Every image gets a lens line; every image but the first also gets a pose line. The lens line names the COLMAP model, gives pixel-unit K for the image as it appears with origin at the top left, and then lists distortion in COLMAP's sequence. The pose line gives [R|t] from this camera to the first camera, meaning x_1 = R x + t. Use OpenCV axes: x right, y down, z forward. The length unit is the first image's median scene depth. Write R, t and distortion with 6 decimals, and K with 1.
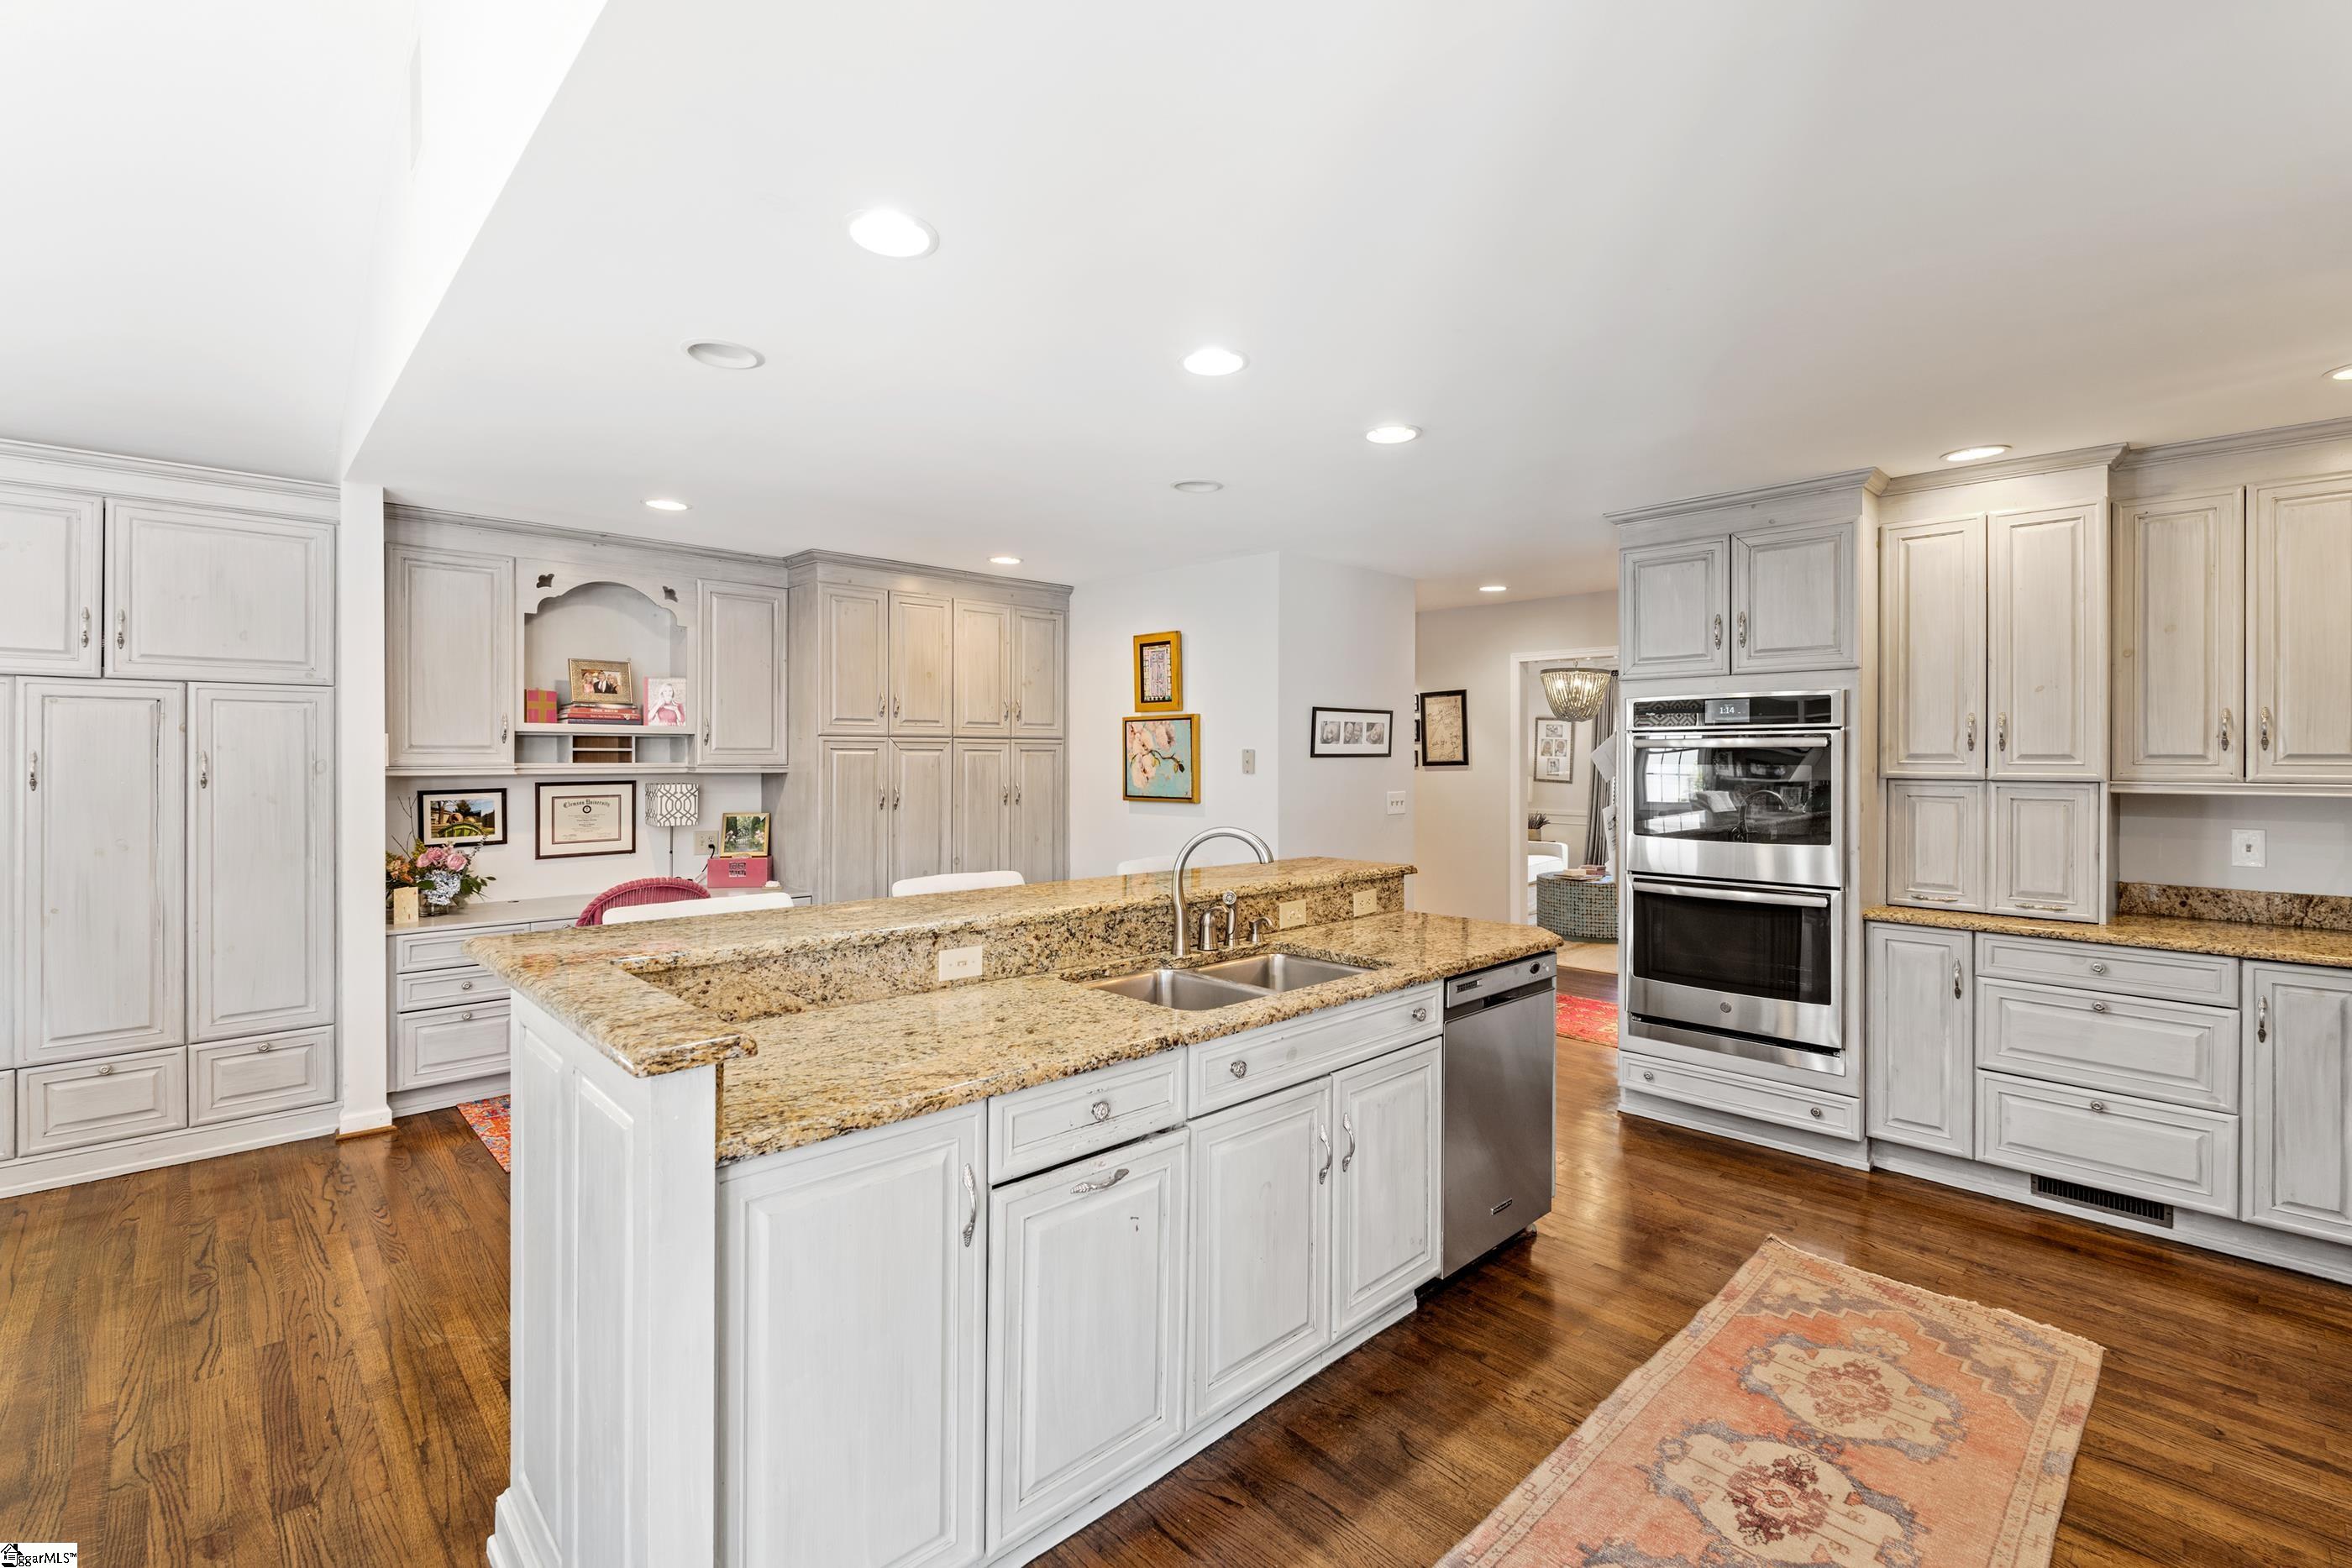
lens RADIAL K [[1027.8, 0, 1153.2], [0, 1027.8, 753.5], [0, 0, 1]] dist [-0.010958, 0.000768]
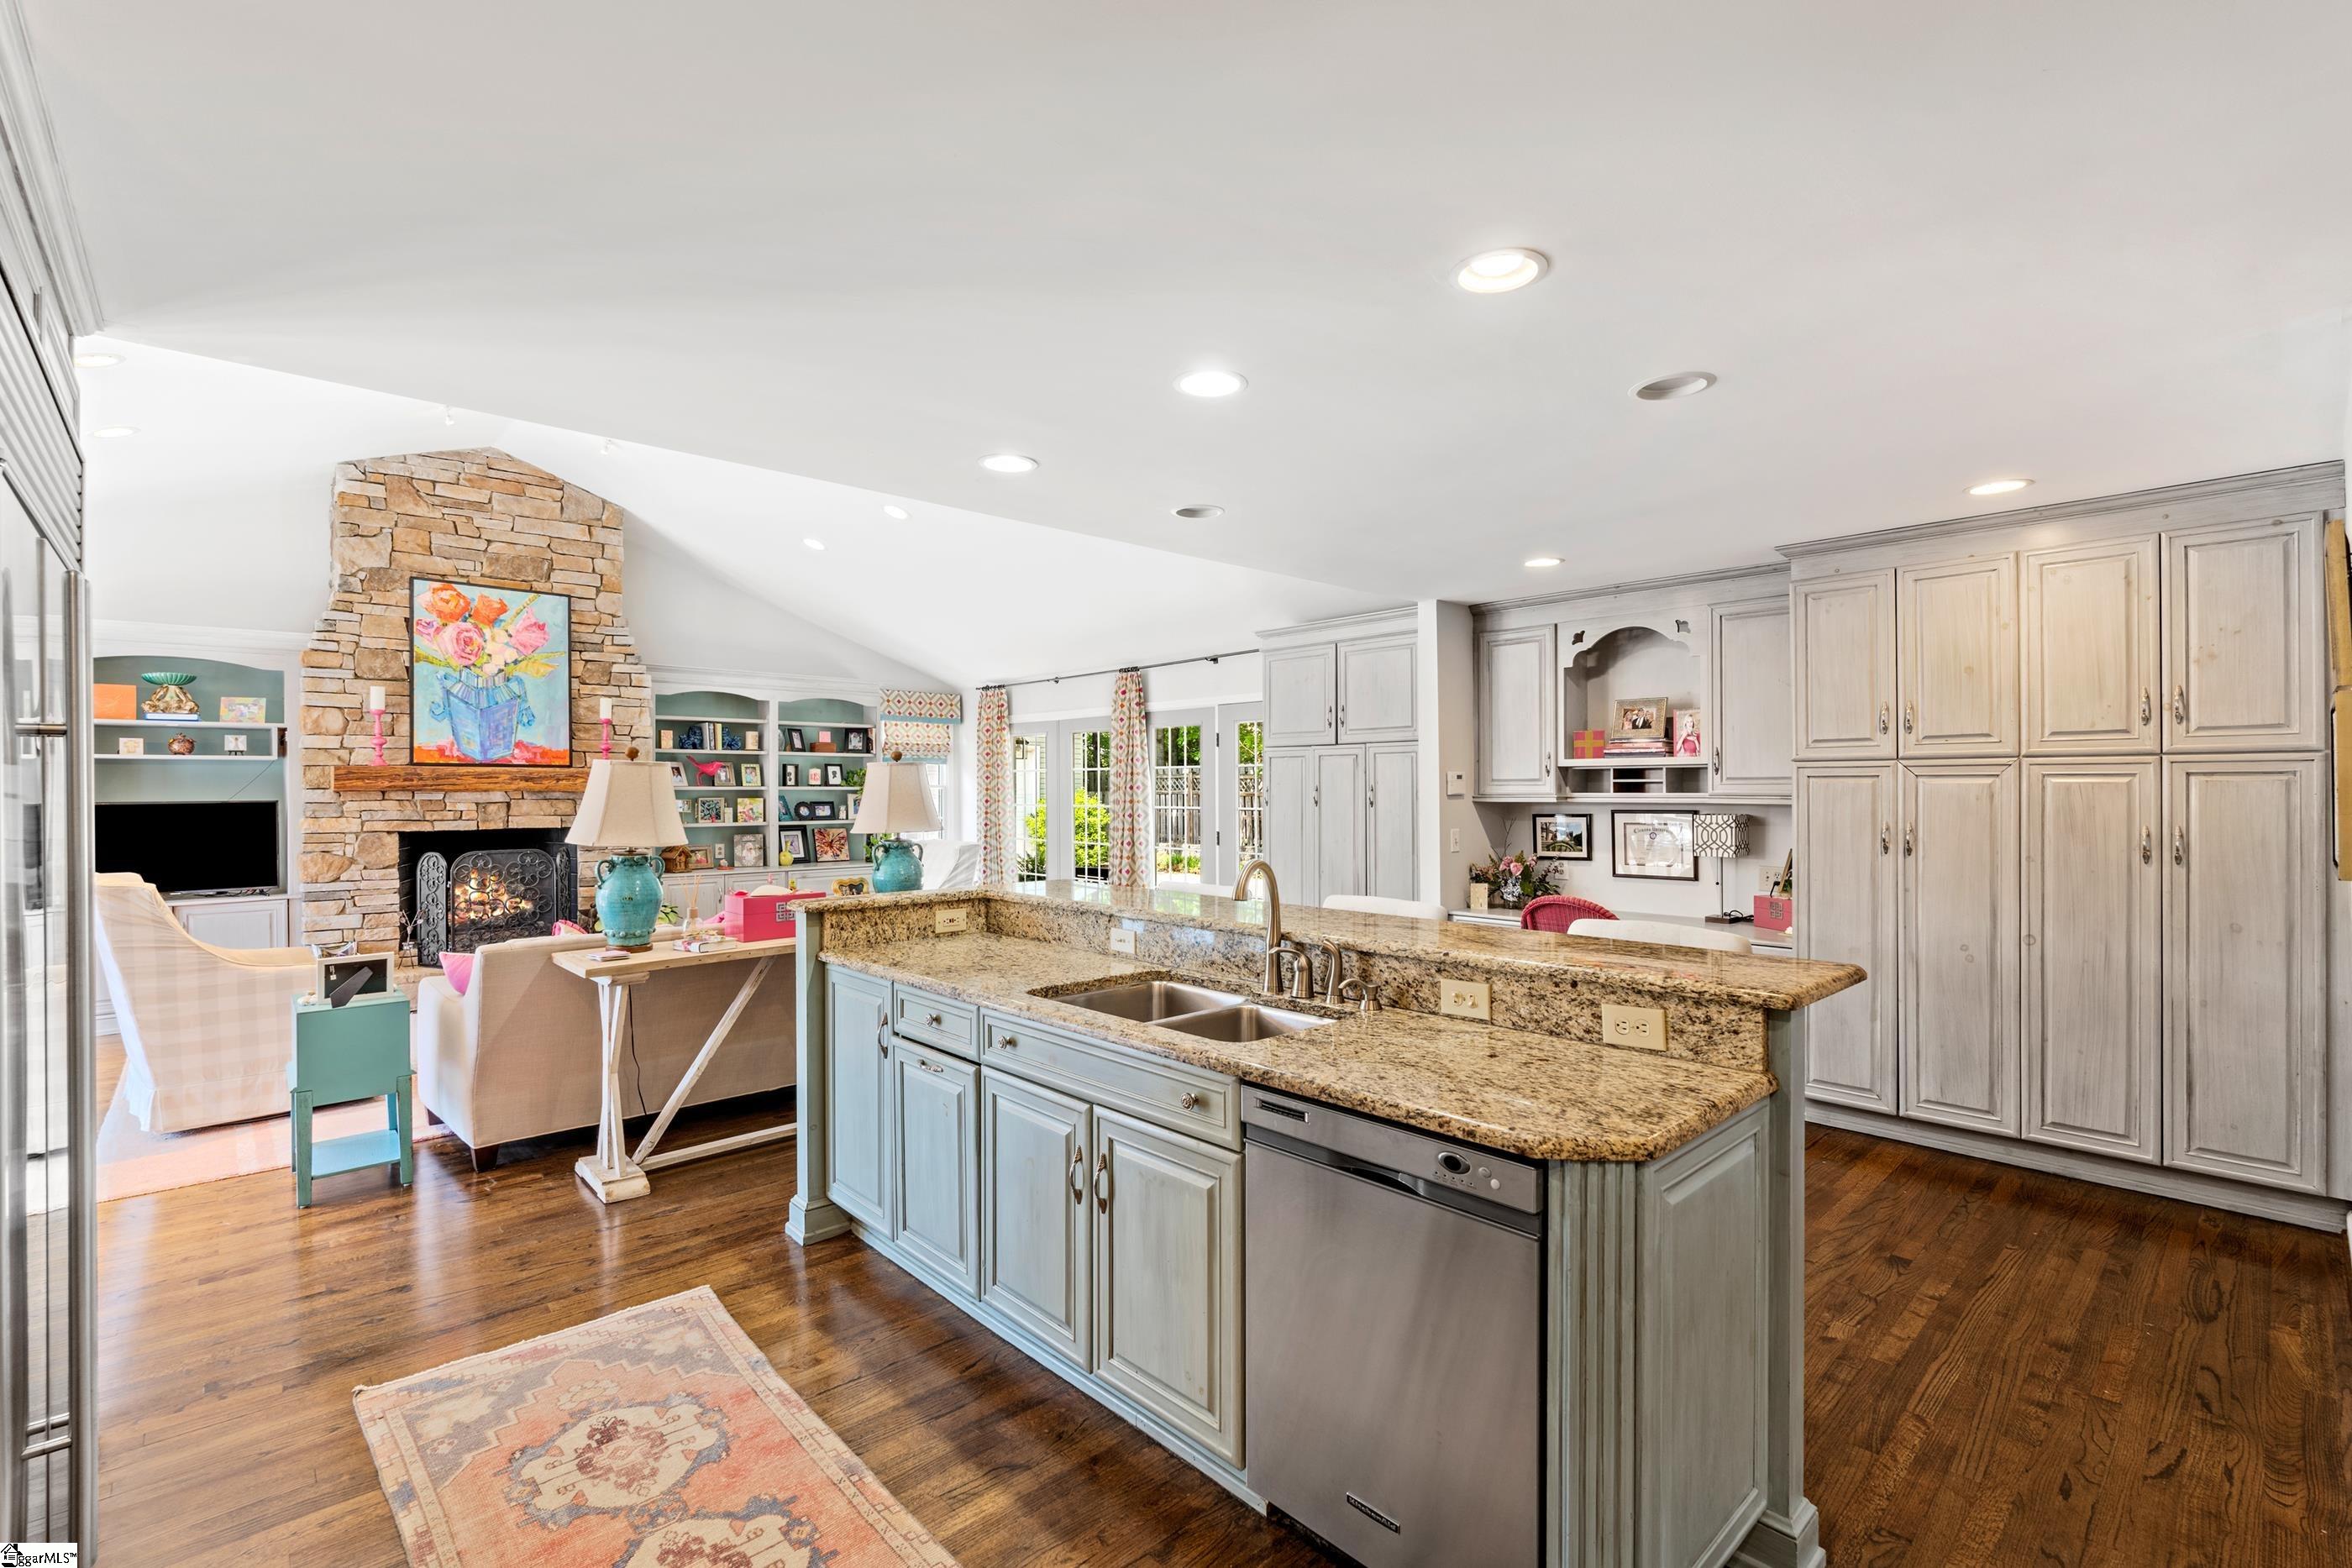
lens RADIAL K [[1027.8, 0, 1174.2], [0, 1027.8, 789.6], [0, 0, 1]] dist [-0.010958, 0.000768]
pose [[0.011115, -0.002754, -0.999934, 0.844155], [0.004715, 0.999985, -0.002702, 0.009292], [0.999927, -0.004685, 0.011128, 0.775642]]
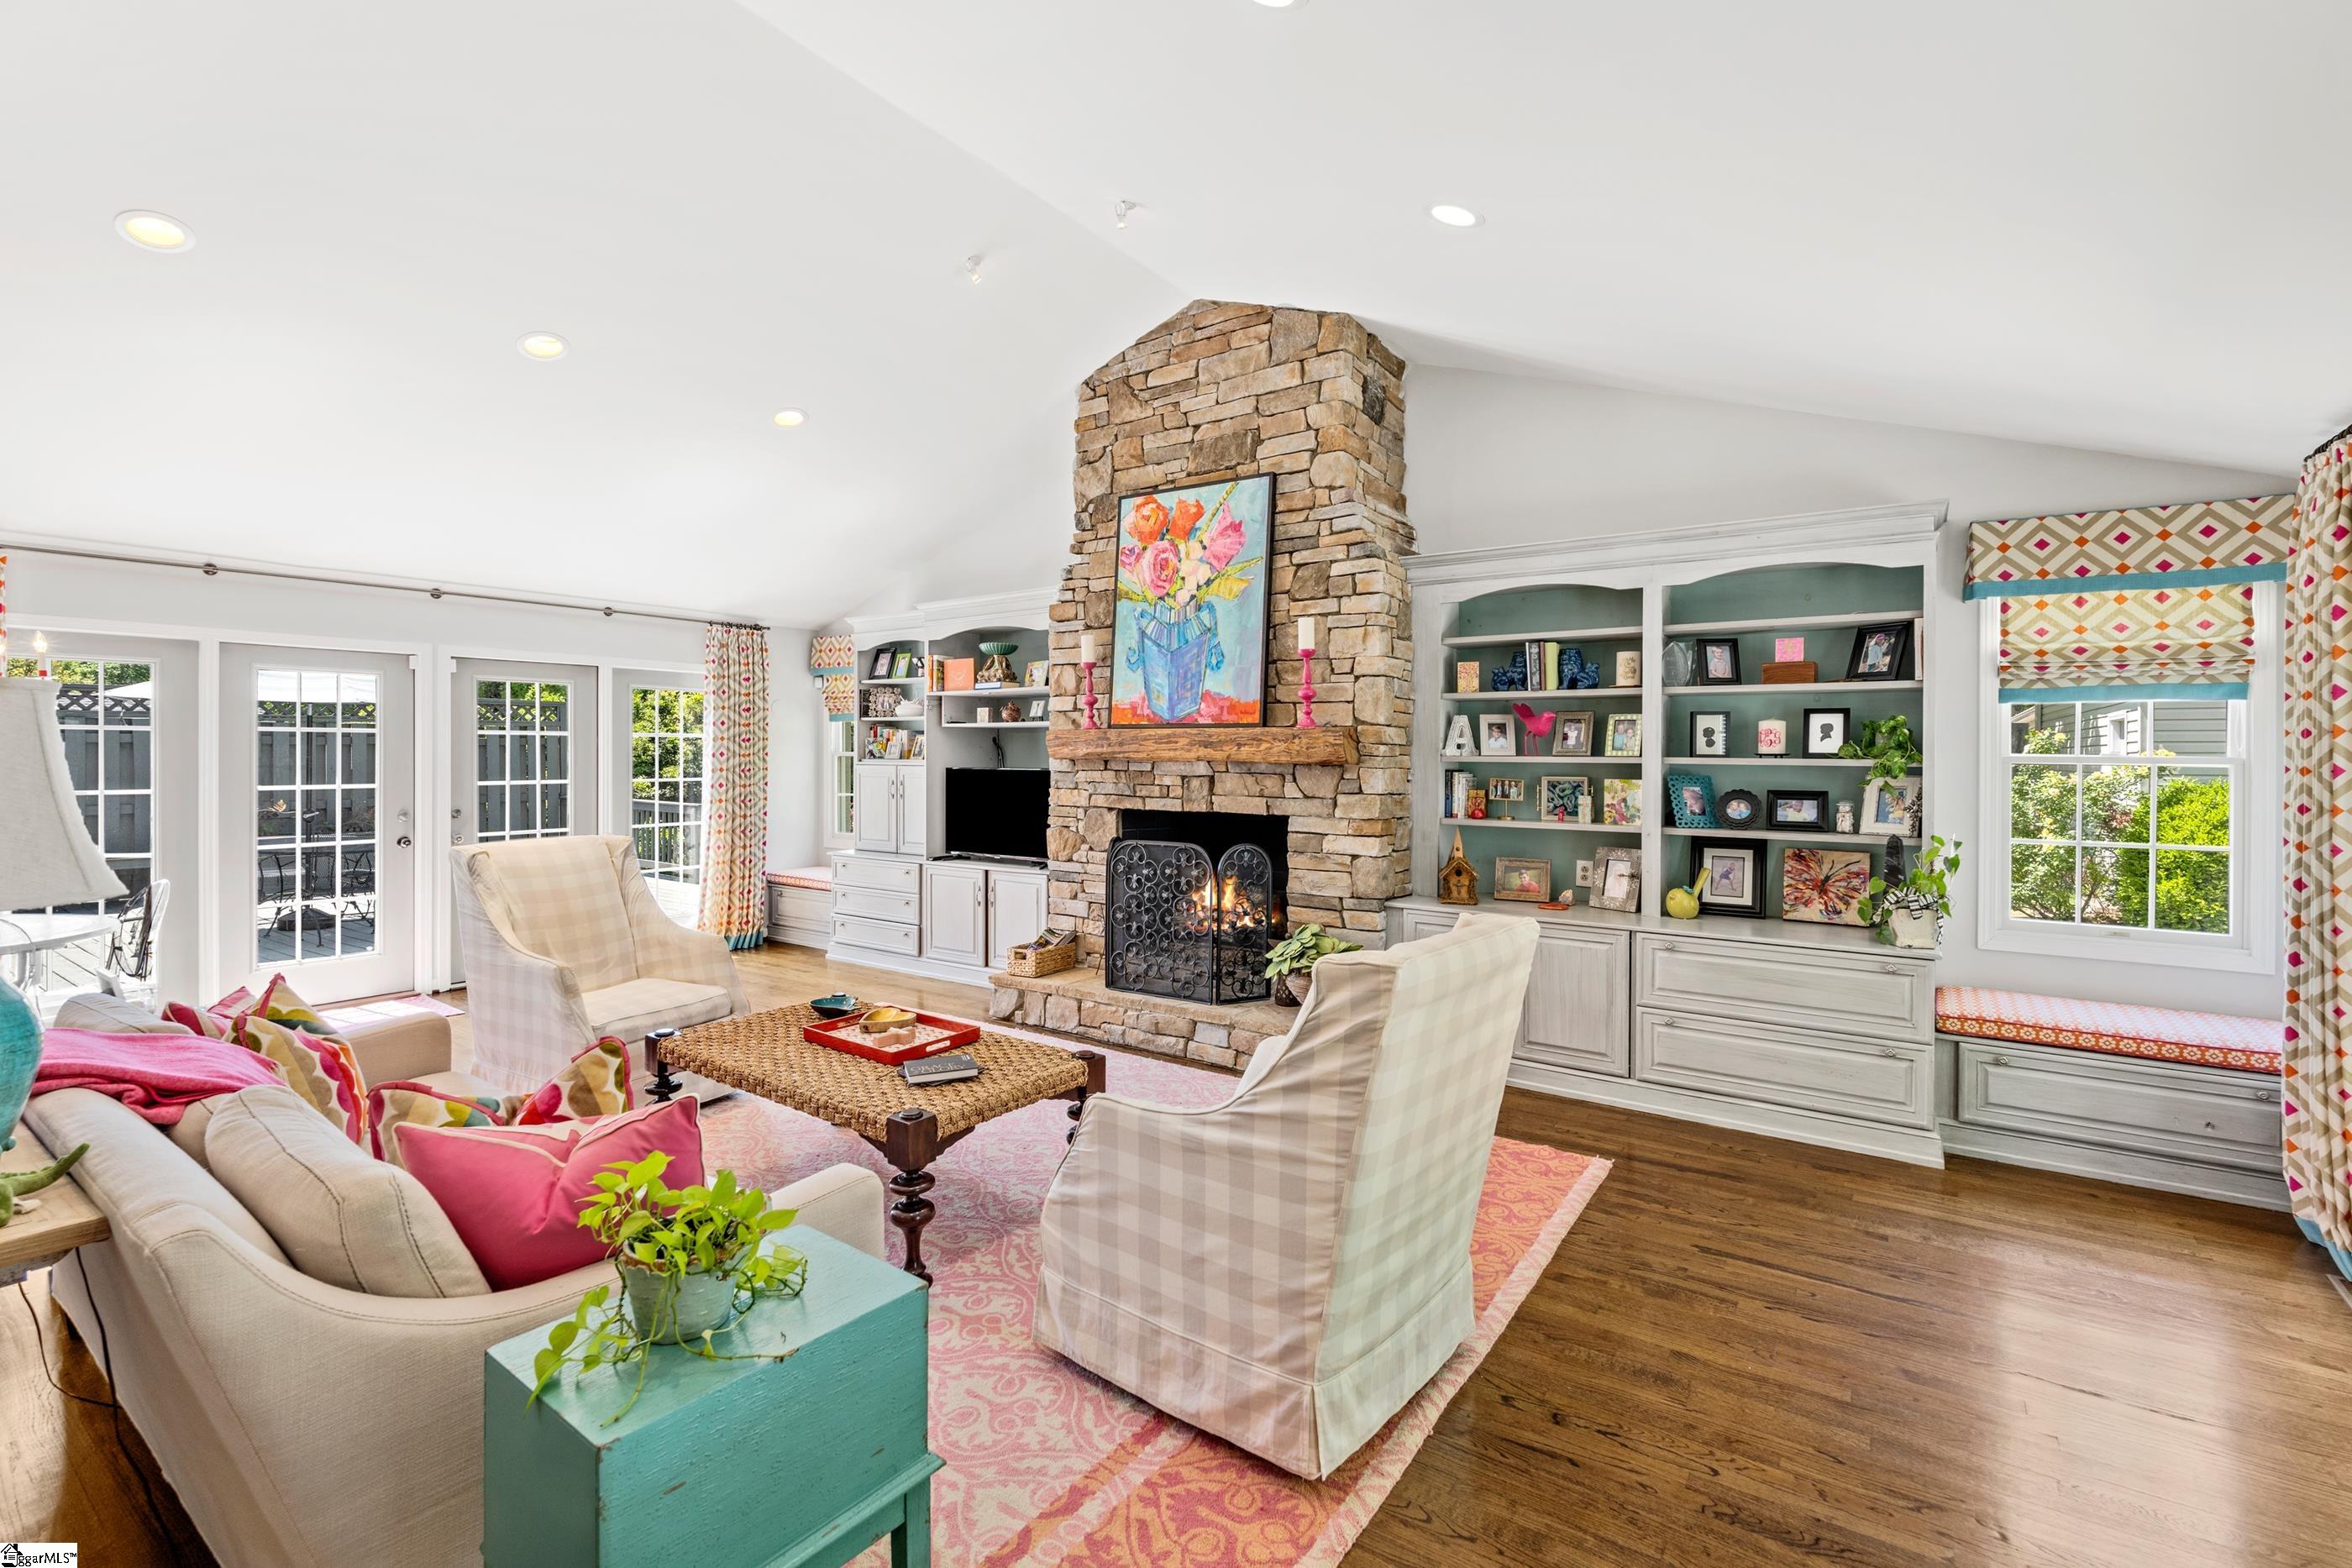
lens RADIAL K [[1027.8, 0, 1184.0], [0, 1027.8, 754.0], [0, 0, 1]] dist [-0.010958, 0.000768]
pose [[-0.975717, -0.009134, -0.218844, -1.033816], [-0.008834, 0.999958, -0.002347, -0.007432], [0.218857, -0.000356, -0.975757, 0.940575]]
